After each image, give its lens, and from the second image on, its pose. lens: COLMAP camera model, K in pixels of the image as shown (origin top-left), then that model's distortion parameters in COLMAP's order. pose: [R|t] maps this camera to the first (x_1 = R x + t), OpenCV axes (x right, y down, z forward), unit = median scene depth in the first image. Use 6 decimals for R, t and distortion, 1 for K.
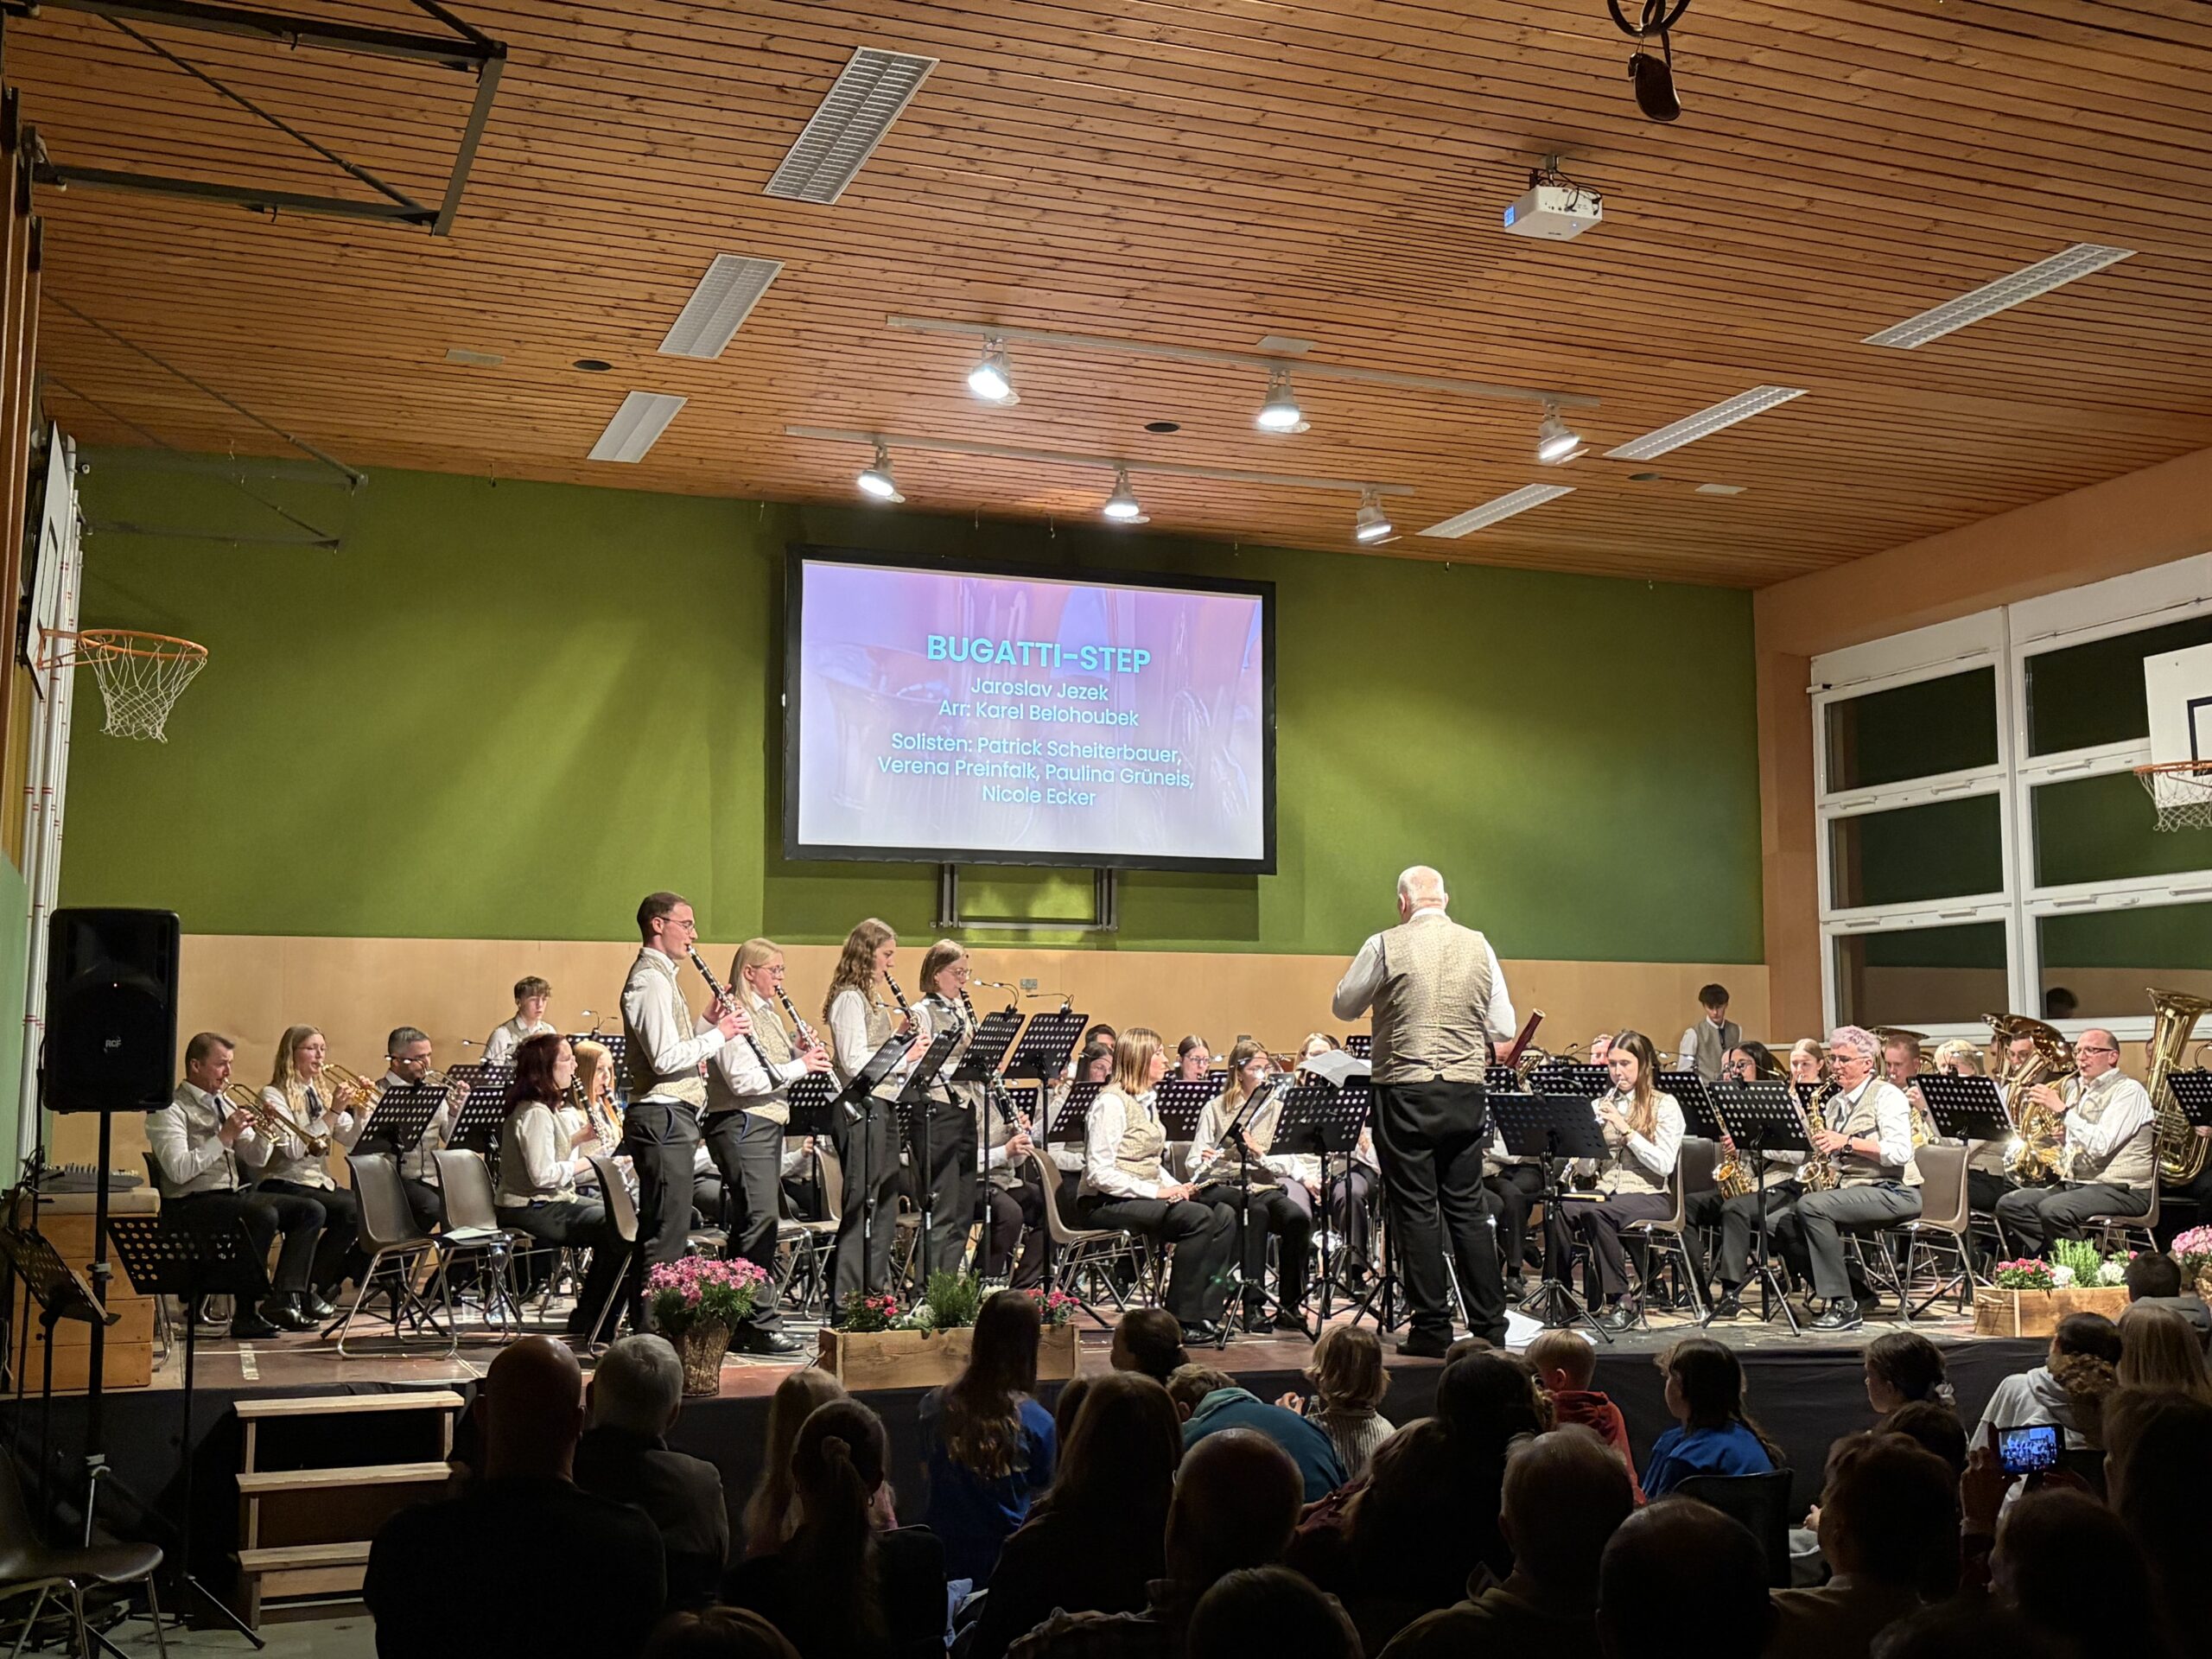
lens RADIAL K [[2423.4, 0, 1096.1], [0, 2423.4, 825.3], [0, 0, 1]] dist [0.184601, -0.604947]
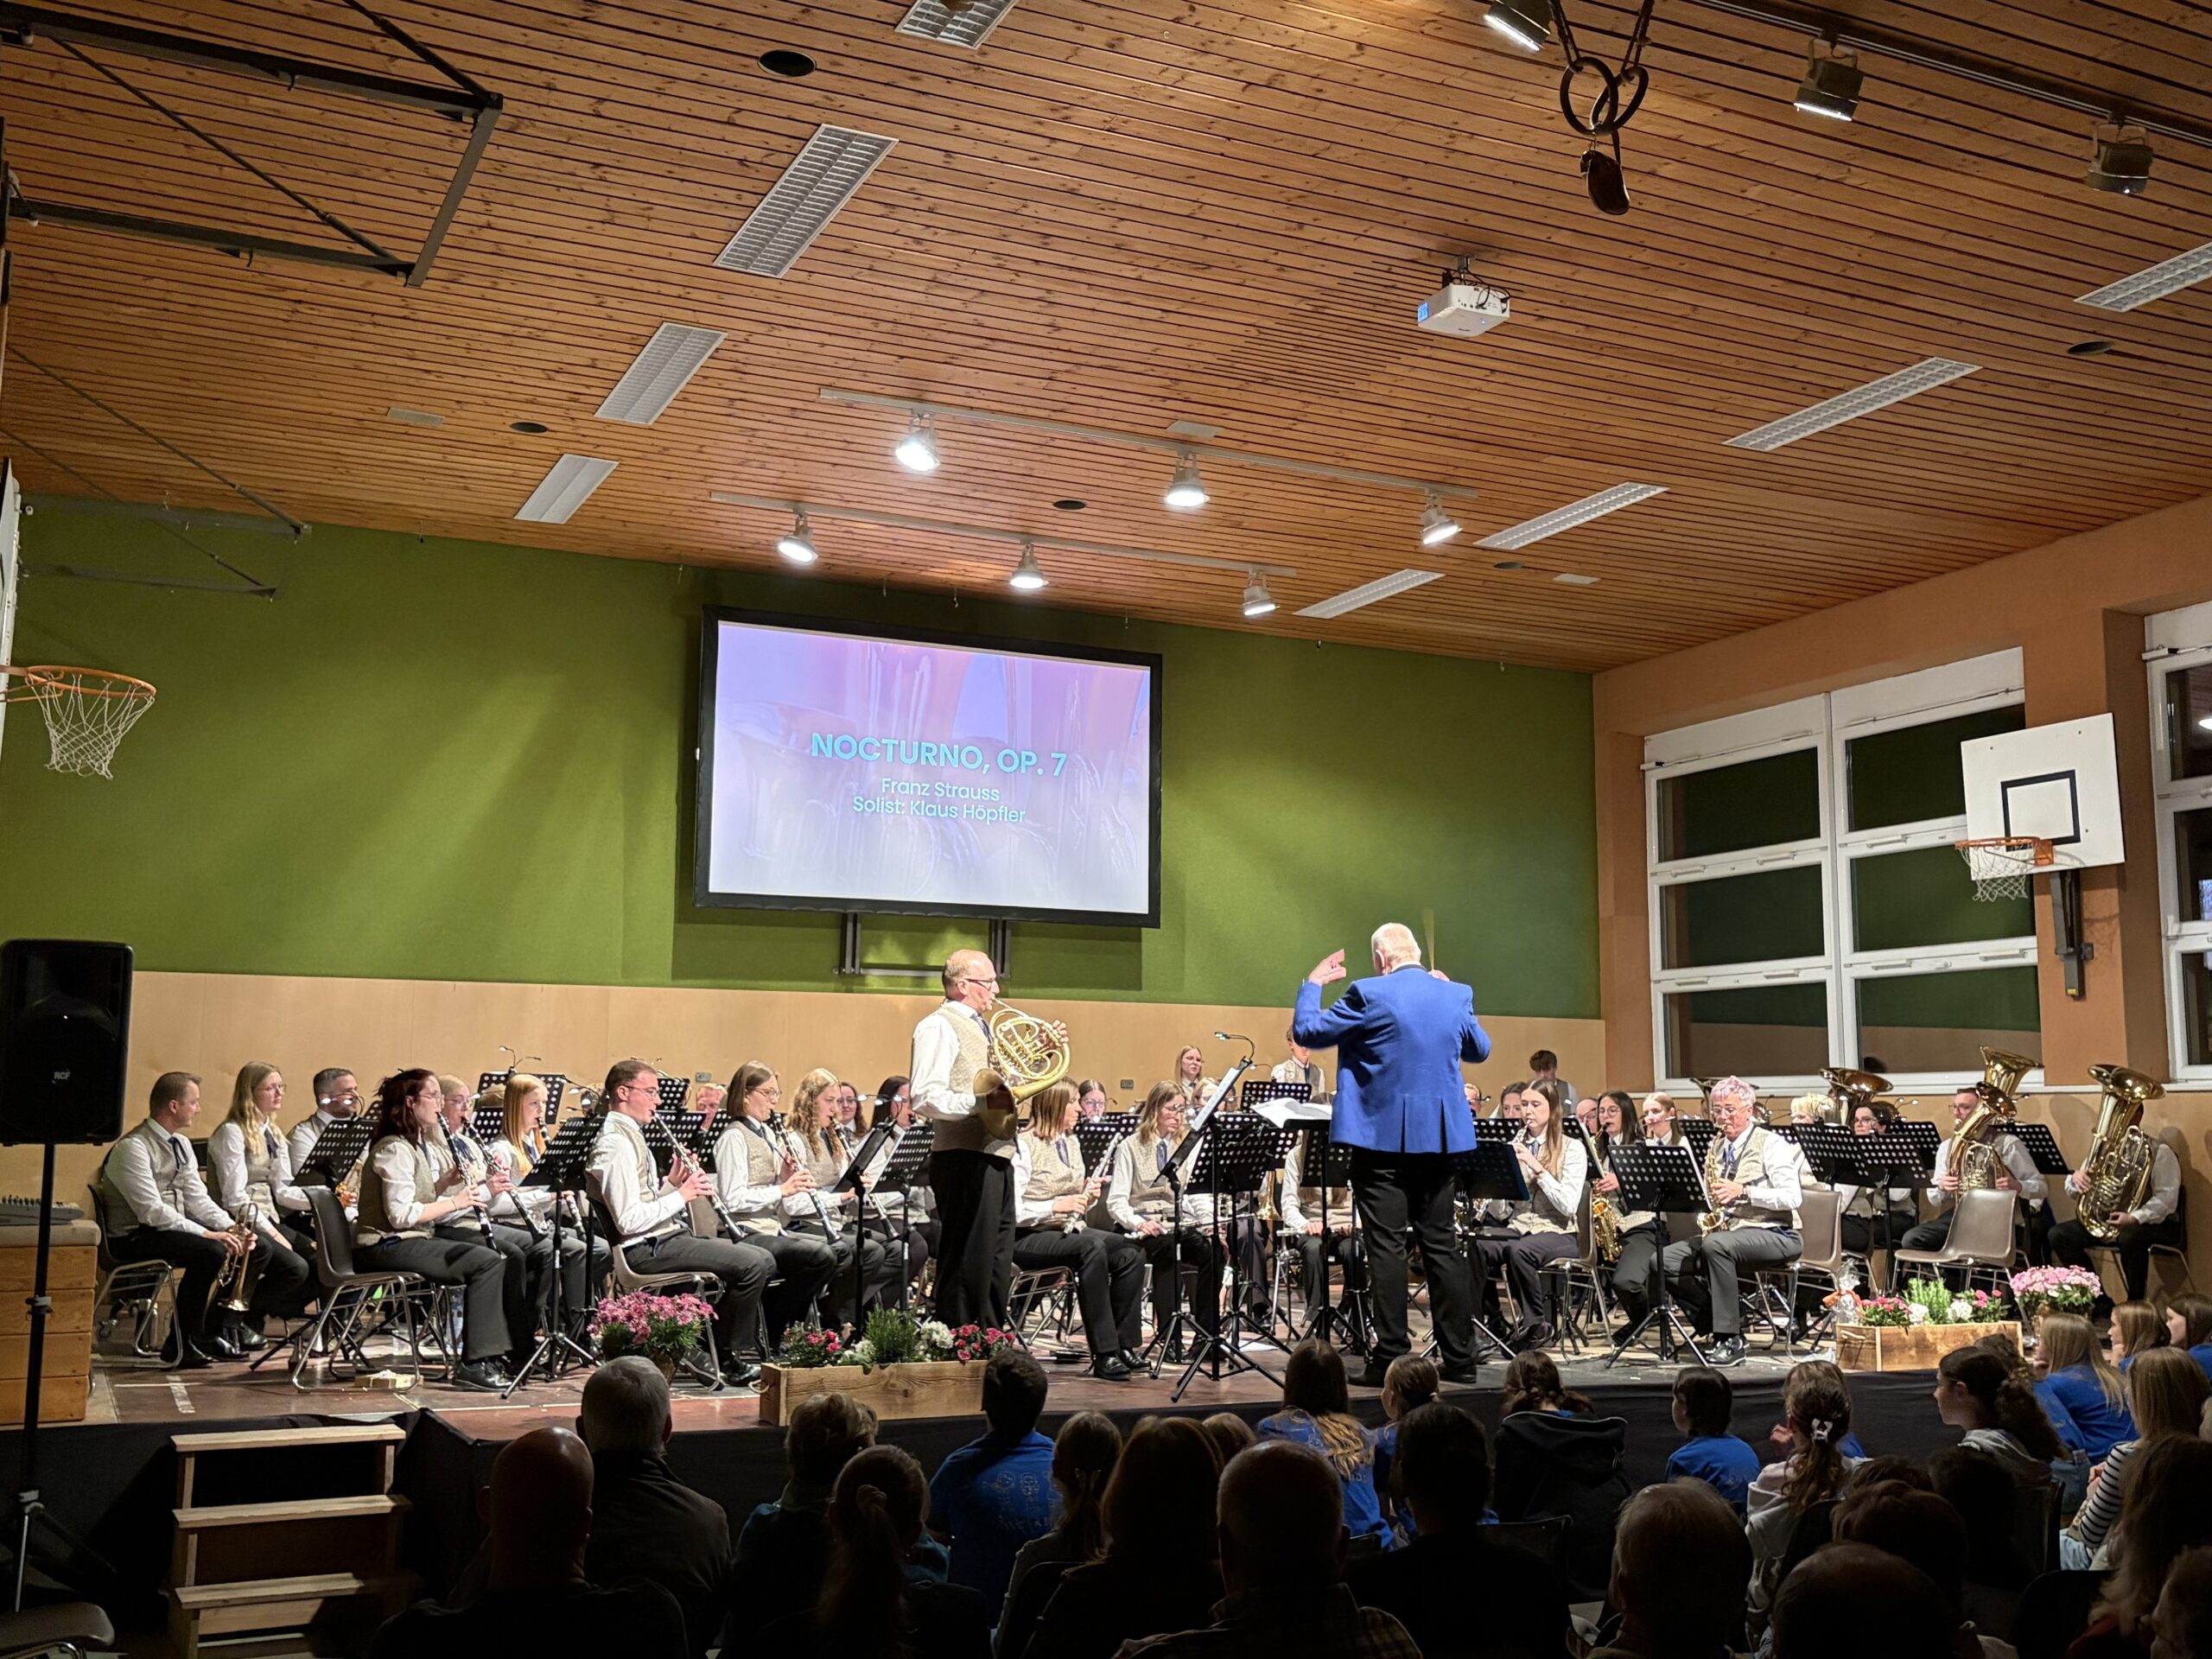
lens RADIAL K [[2241.2, 0, 1104.9], [0, 2241.2, 821.6], [0, 0, 1]] dist [0.134086, -0.354867]
pose [[0.997106, 0.018821, 0.073663, -0.027320], [-0.016700, 0.999431, -0.029306, 0.003193], [-0.074173, 0.027991, 0.996853, 0.026534]]
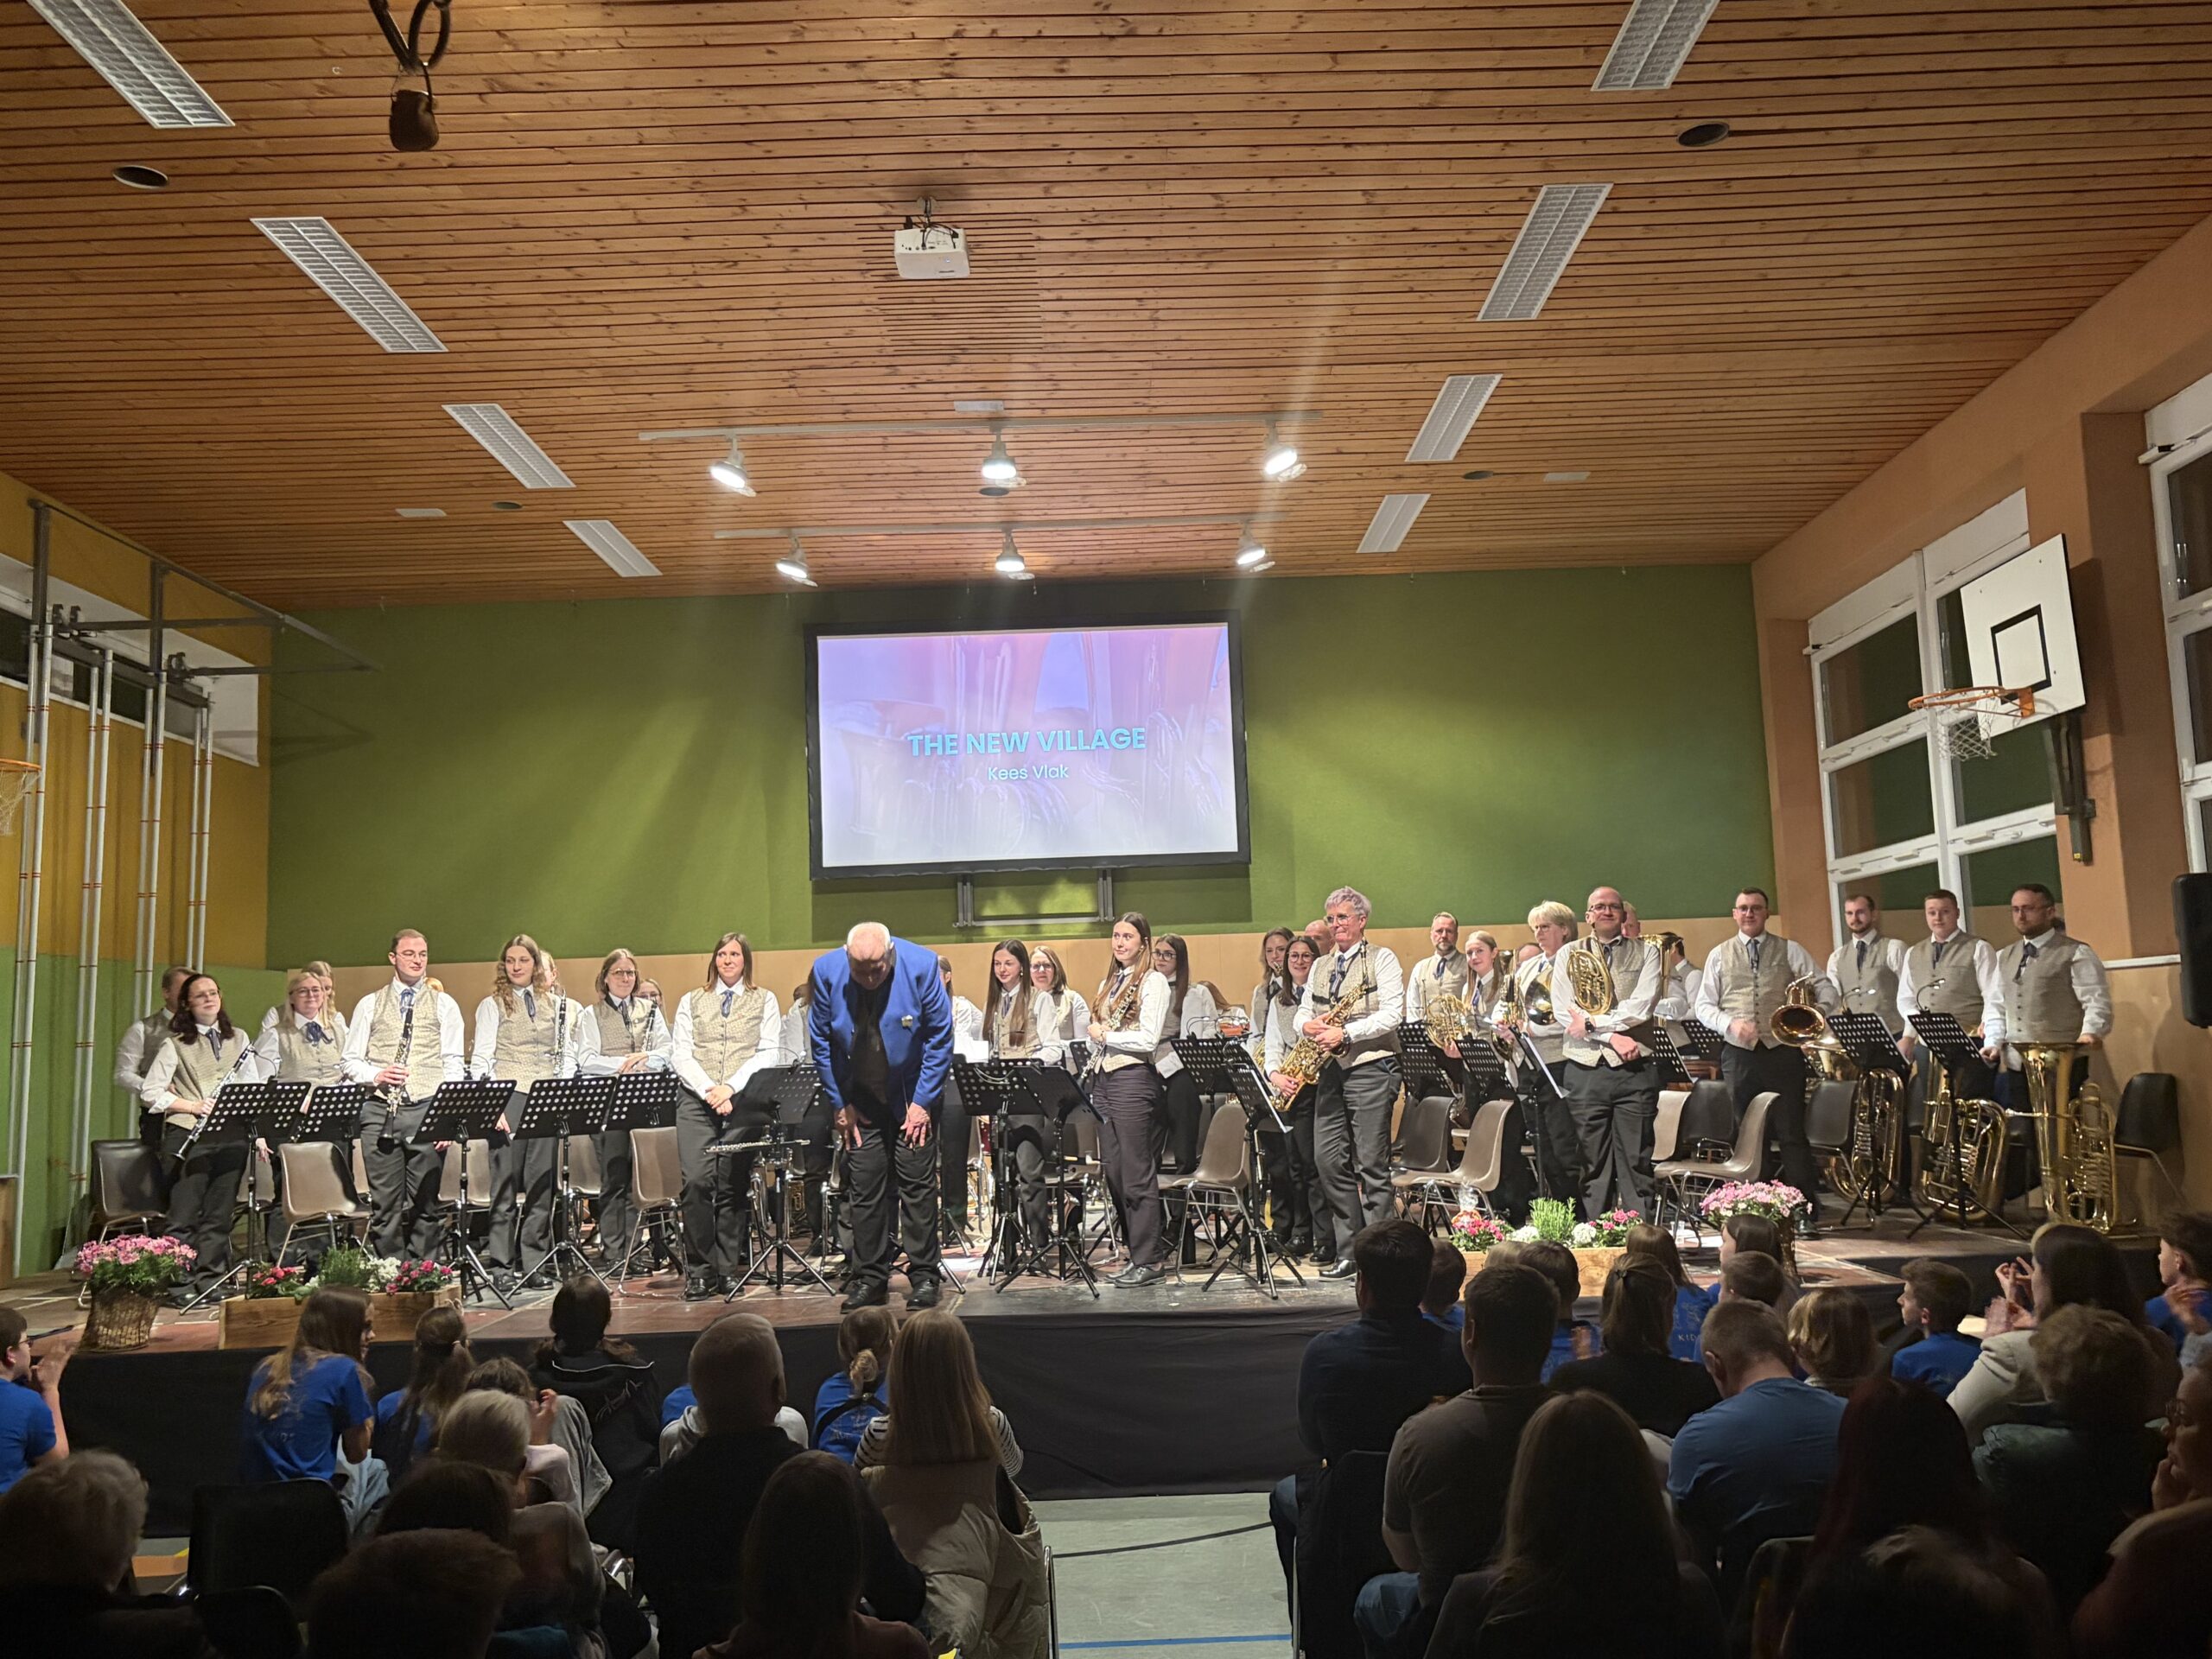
lens RADIAL K [[1871.7, 0, 1112.8], [0, 1871.7, 838.7], [0, 0, 1]] dist [0.073801, -0.066483]
pose [[0.933083, -0.071635, -0.352456, 0.387306], [0.072392, 0.997315, -0.011050, 0.016095], [0.352301, -0.015205, 0.935763, 0.179405]]
